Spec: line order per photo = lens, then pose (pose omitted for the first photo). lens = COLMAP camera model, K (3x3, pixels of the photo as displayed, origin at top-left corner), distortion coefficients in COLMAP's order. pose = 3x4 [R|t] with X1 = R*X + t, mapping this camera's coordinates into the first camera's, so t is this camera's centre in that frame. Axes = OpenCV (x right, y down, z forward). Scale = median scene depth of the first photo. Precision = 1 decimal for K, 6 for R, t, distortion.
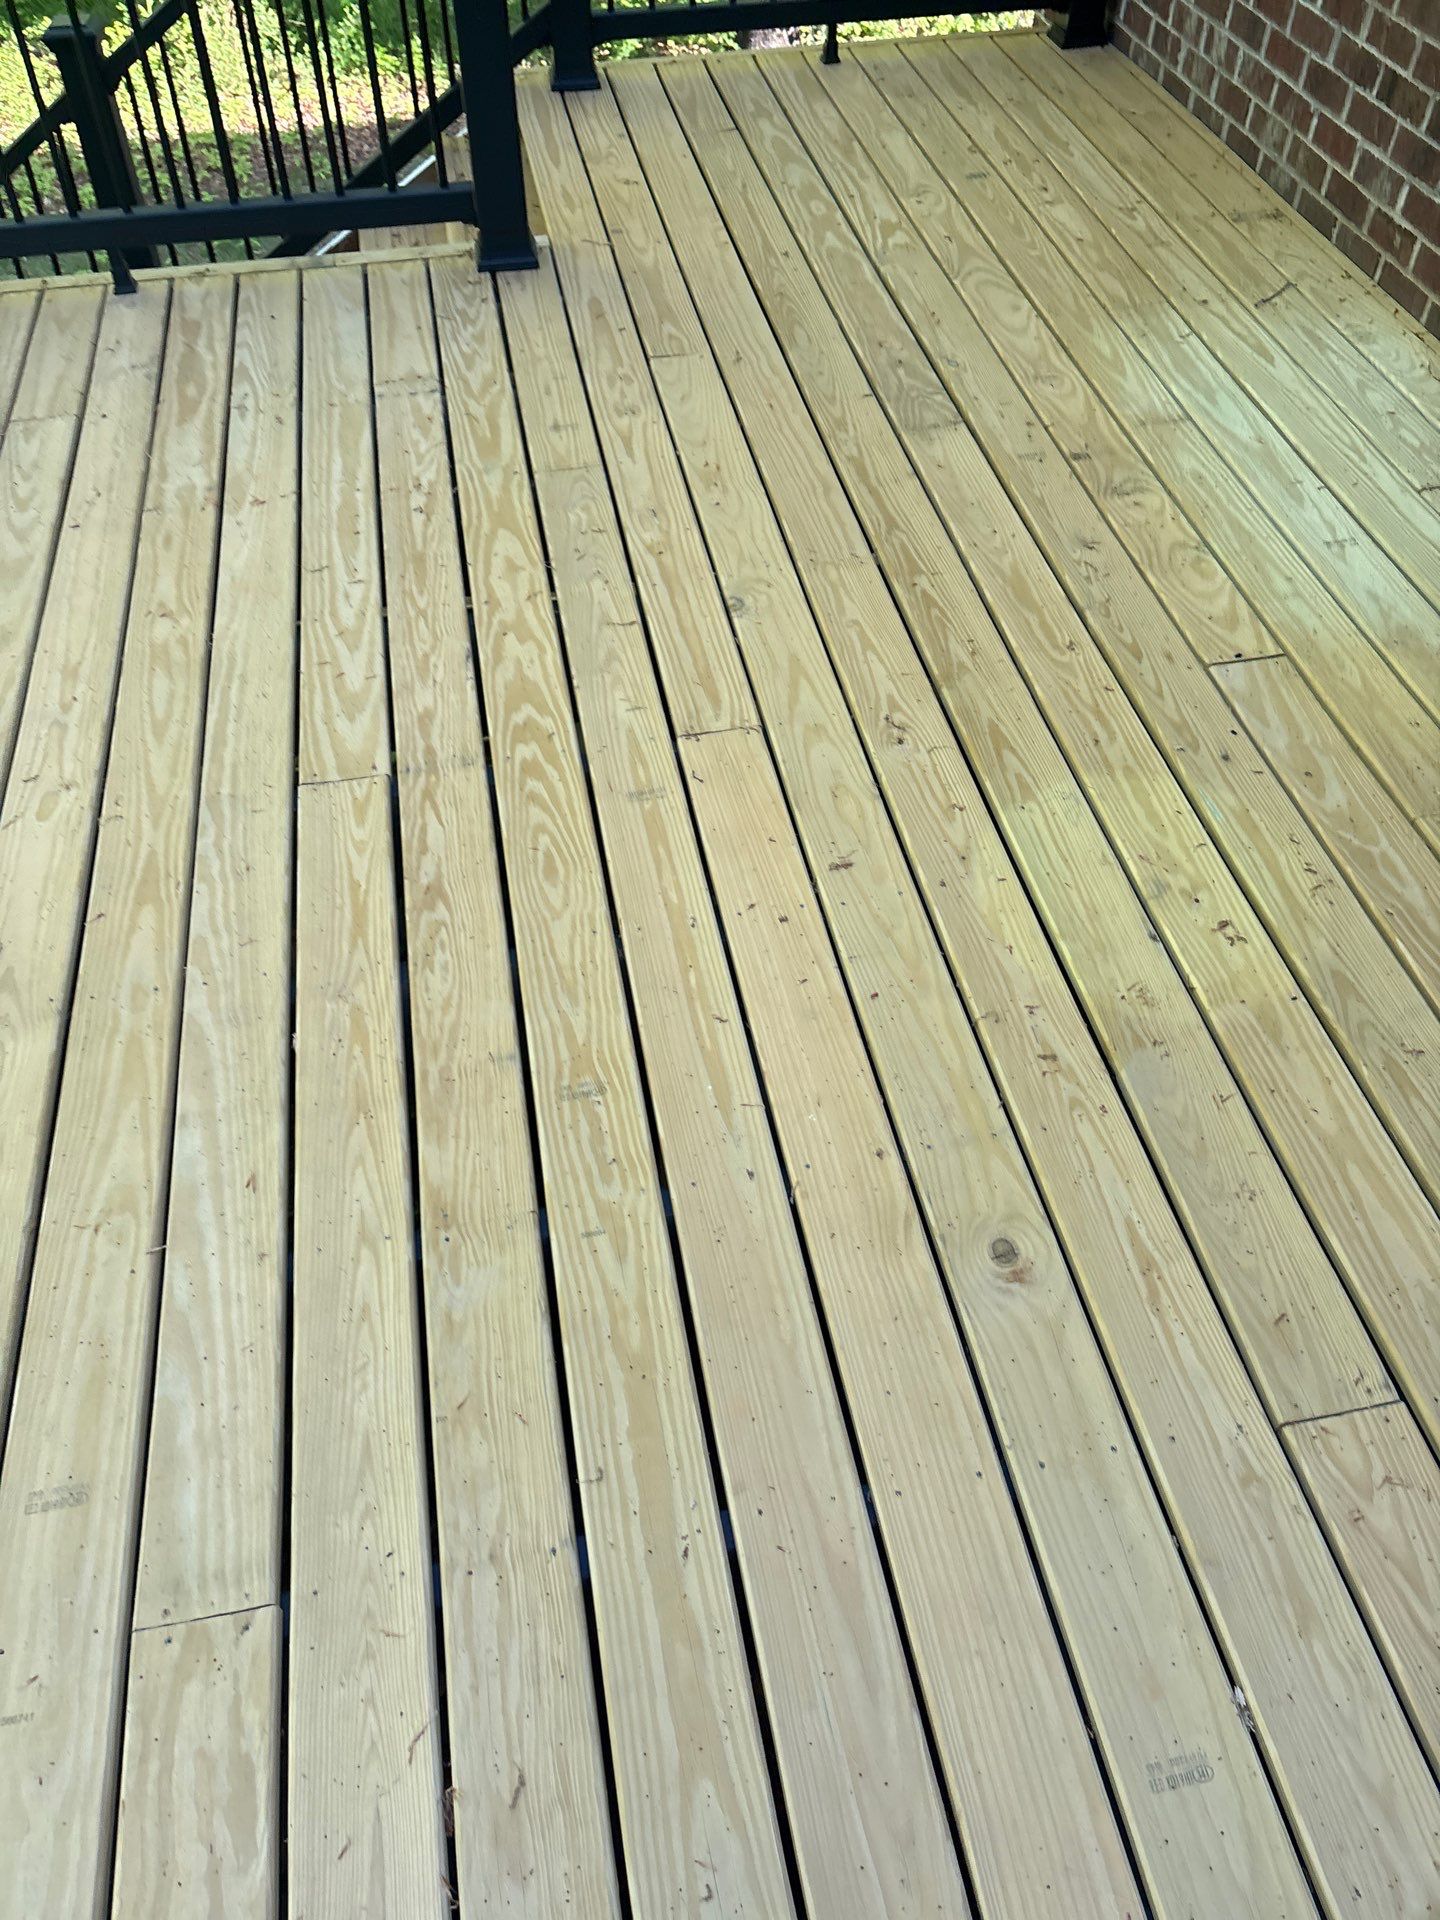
lens RADIAL K [[1465.1, 0, 720.0], [0, 1465.1, 960.0], [0, 0, 1]] dist [0.036421, -0.017496]
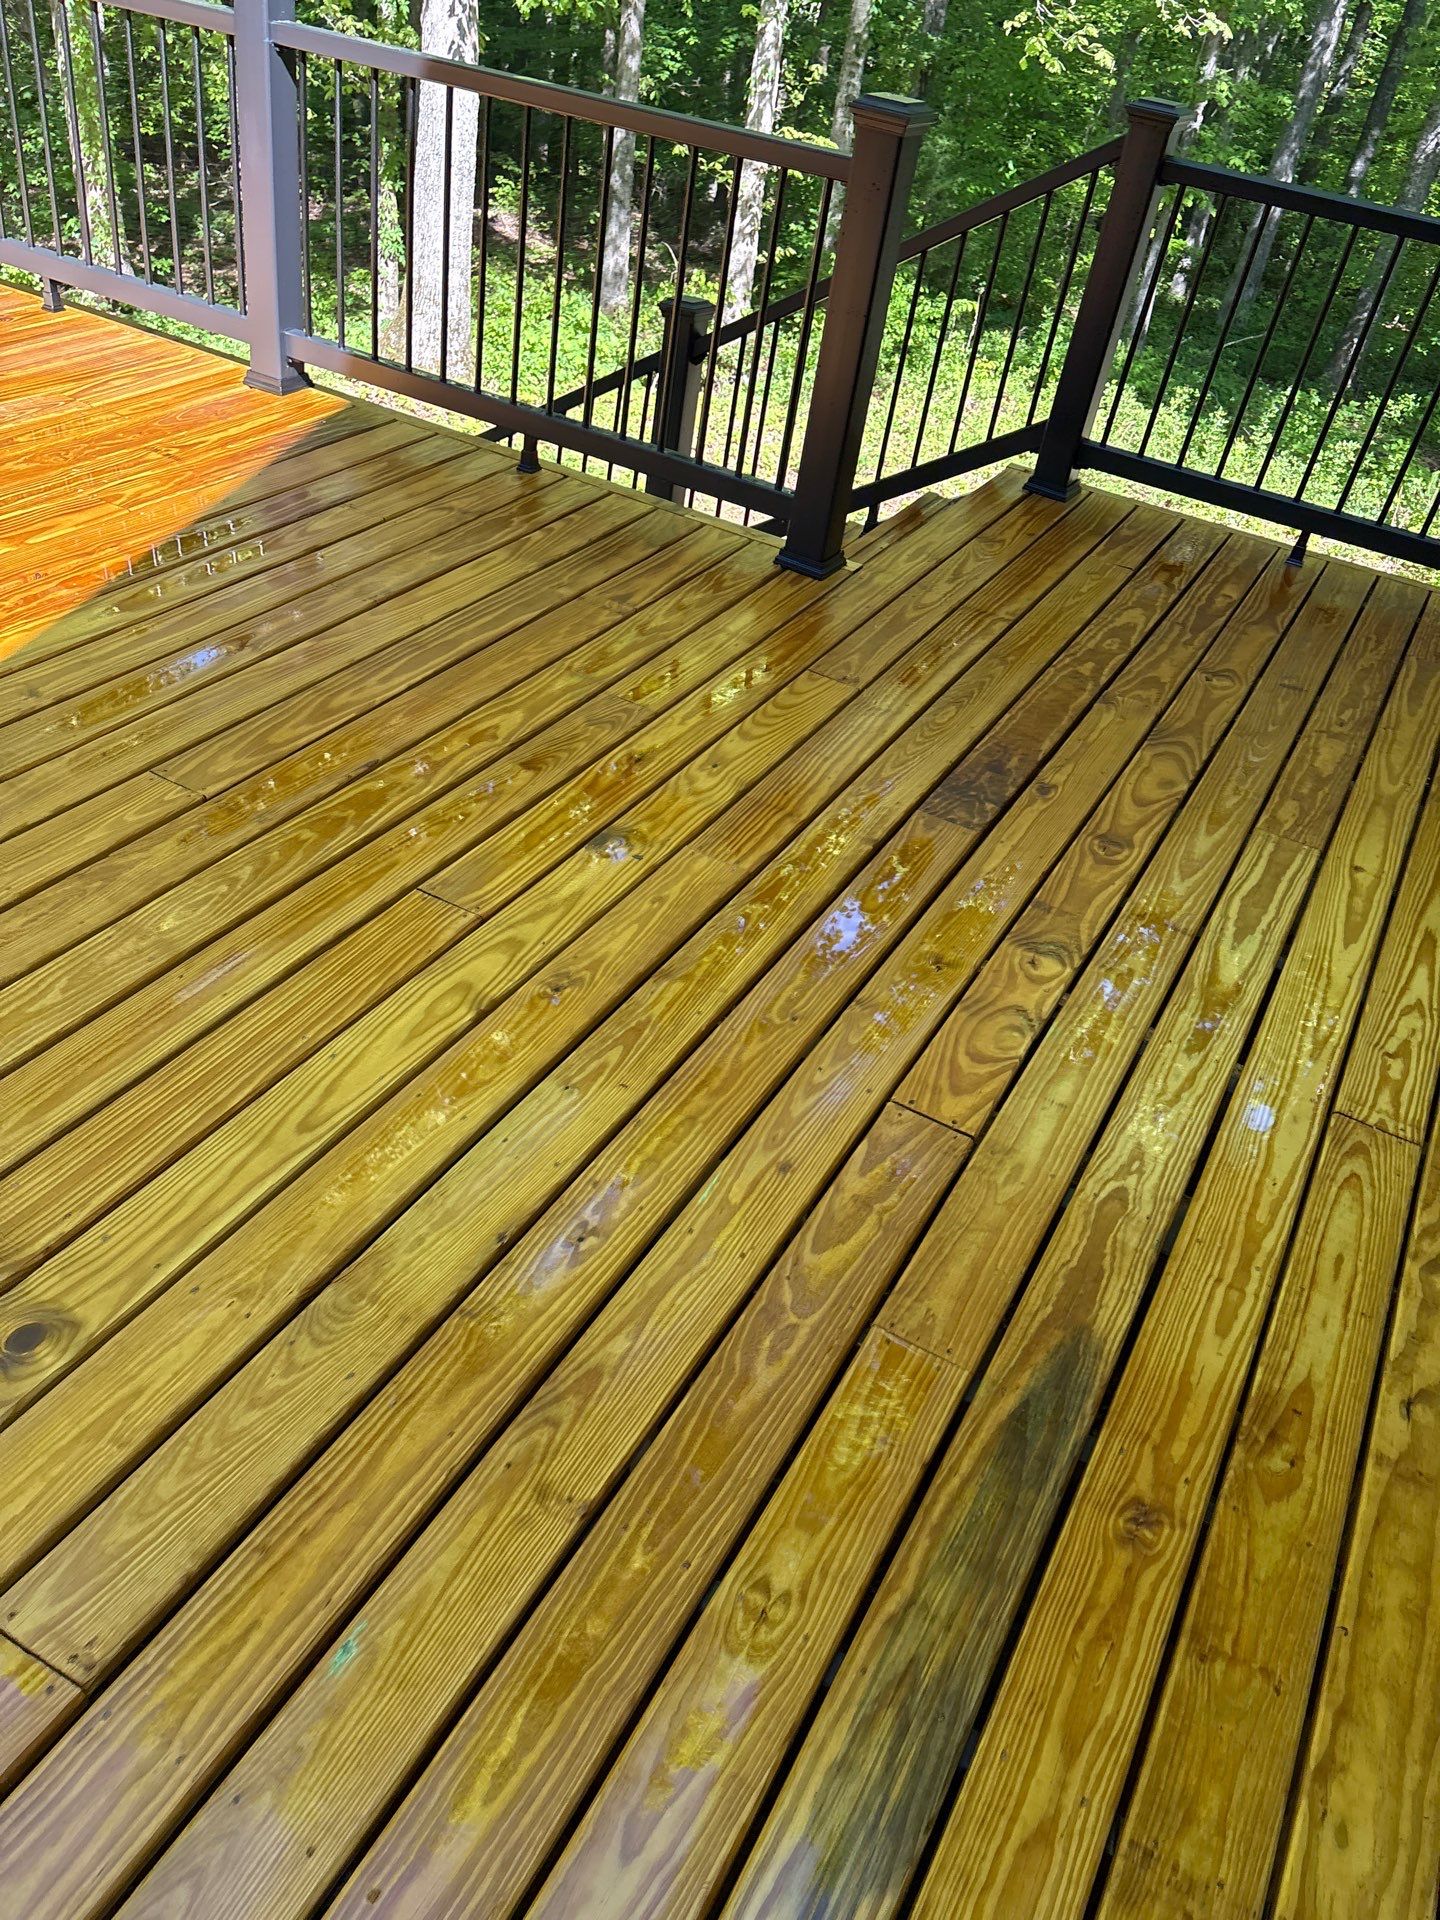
lens RADIAL K [[1489.6, 0, 742.0], [0, 1489.6, 960.3], [0, 0, 1]] dist [0.060787, -0.090921]
pose [[0.777387, 0.467287, -0.421085, 0.484658], [-0.556008, 0.823514, -0.112604, -0.093502], [0.294151, 0.321663, 0.900004, 0.094071]]
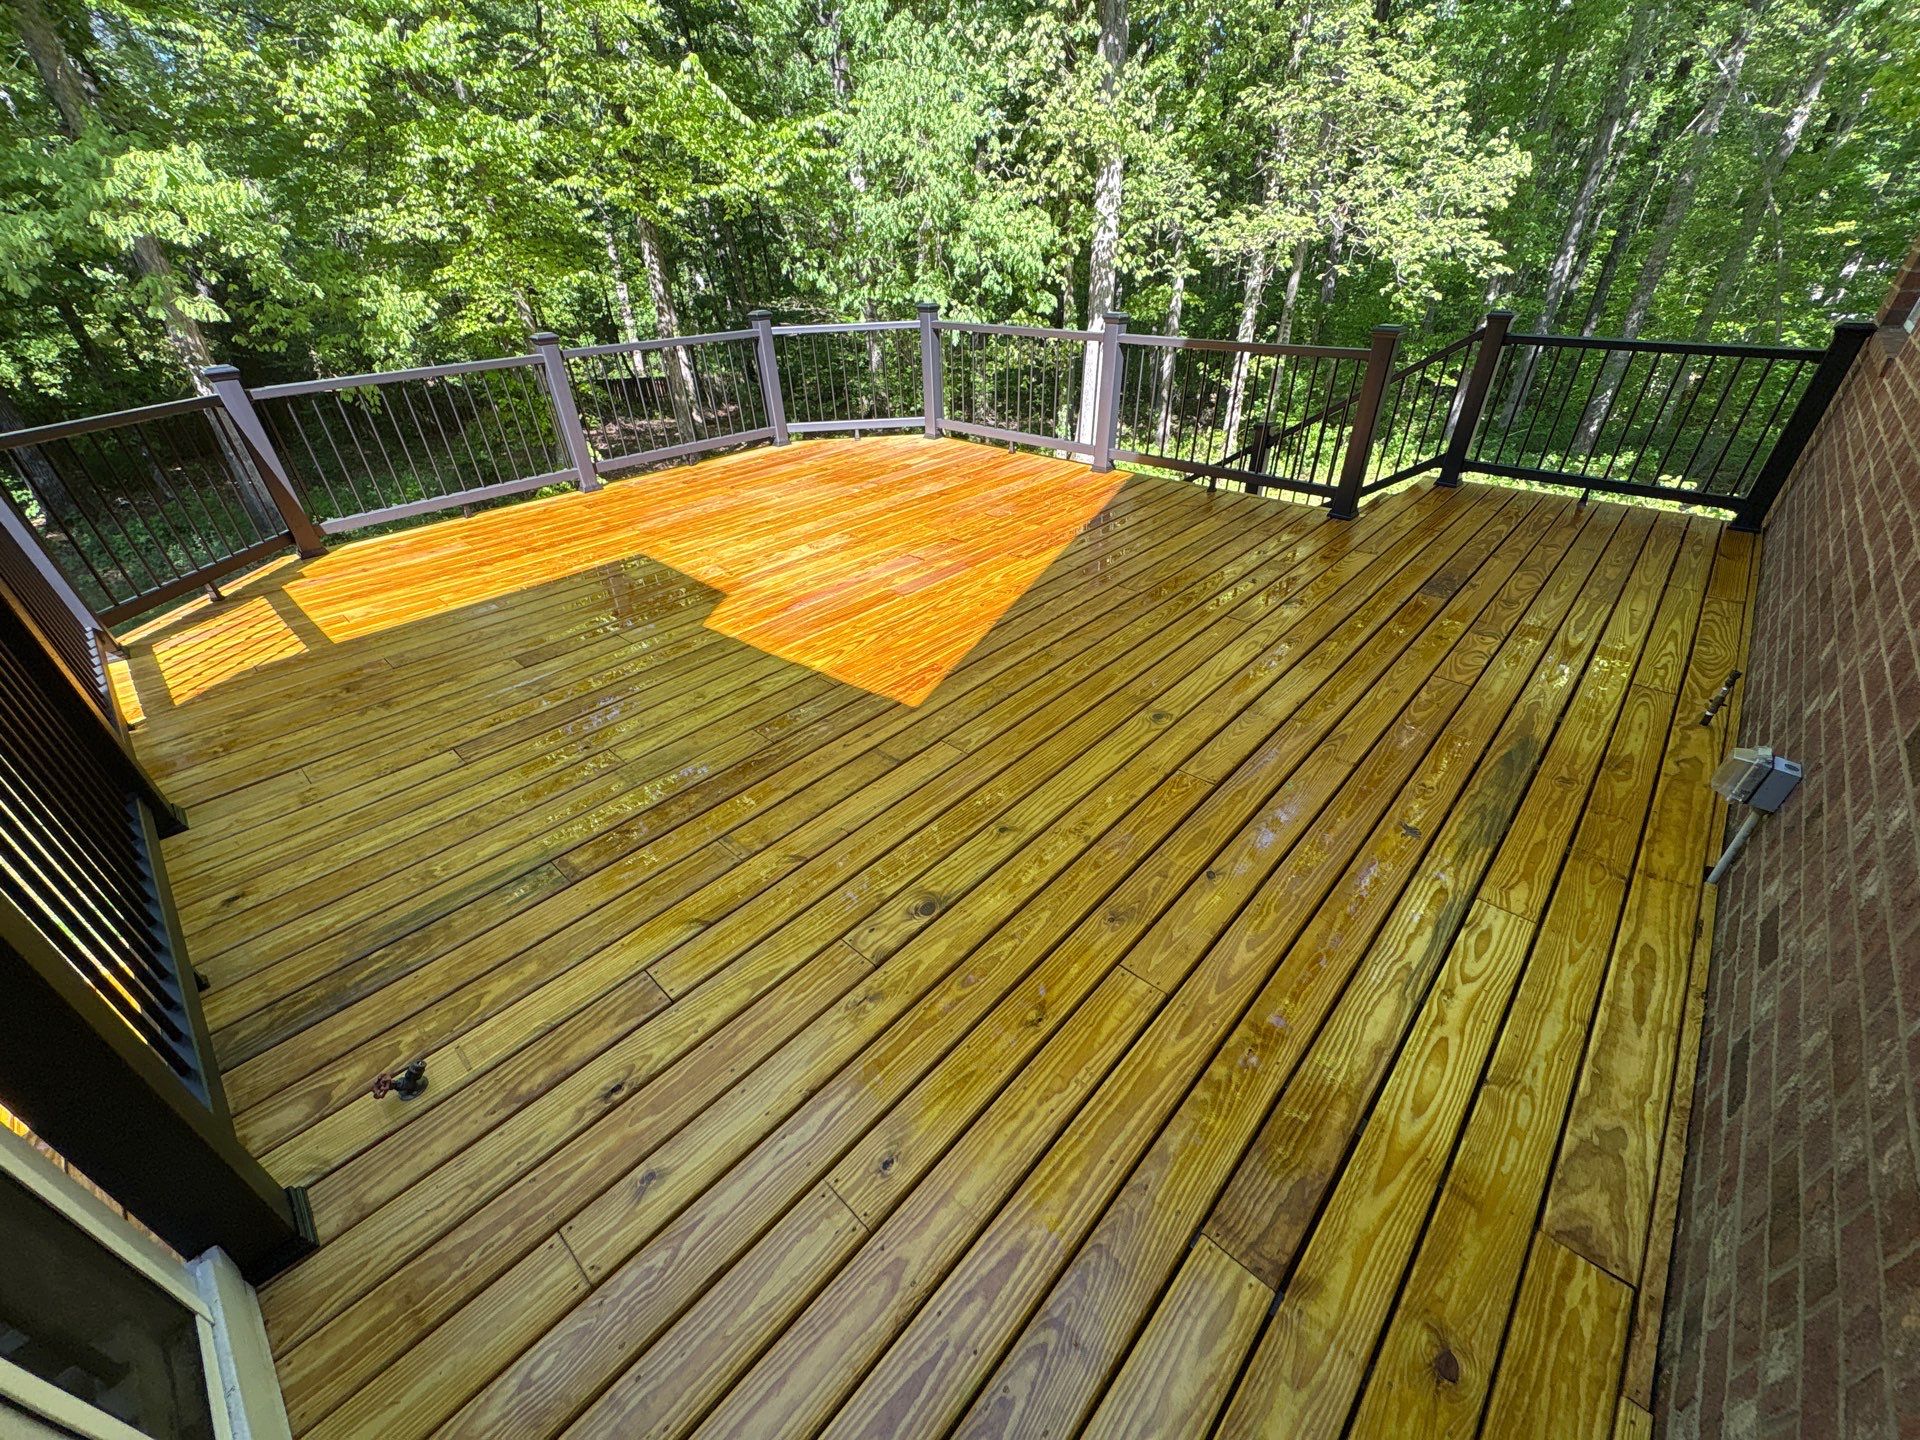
lens RADIAL K [[759.9, 0, 971.0], [0, 759.9, 698.7], [0, 0, 1]] dist [-0.001248, 0.000302]
pose [[0.599817, 0.417726, -0.682441, 0.596496], [-0.588031, 0.808542, -0.021924, 0.248174], [0.542623, 0.414447, 0.730612, -0.251155]]
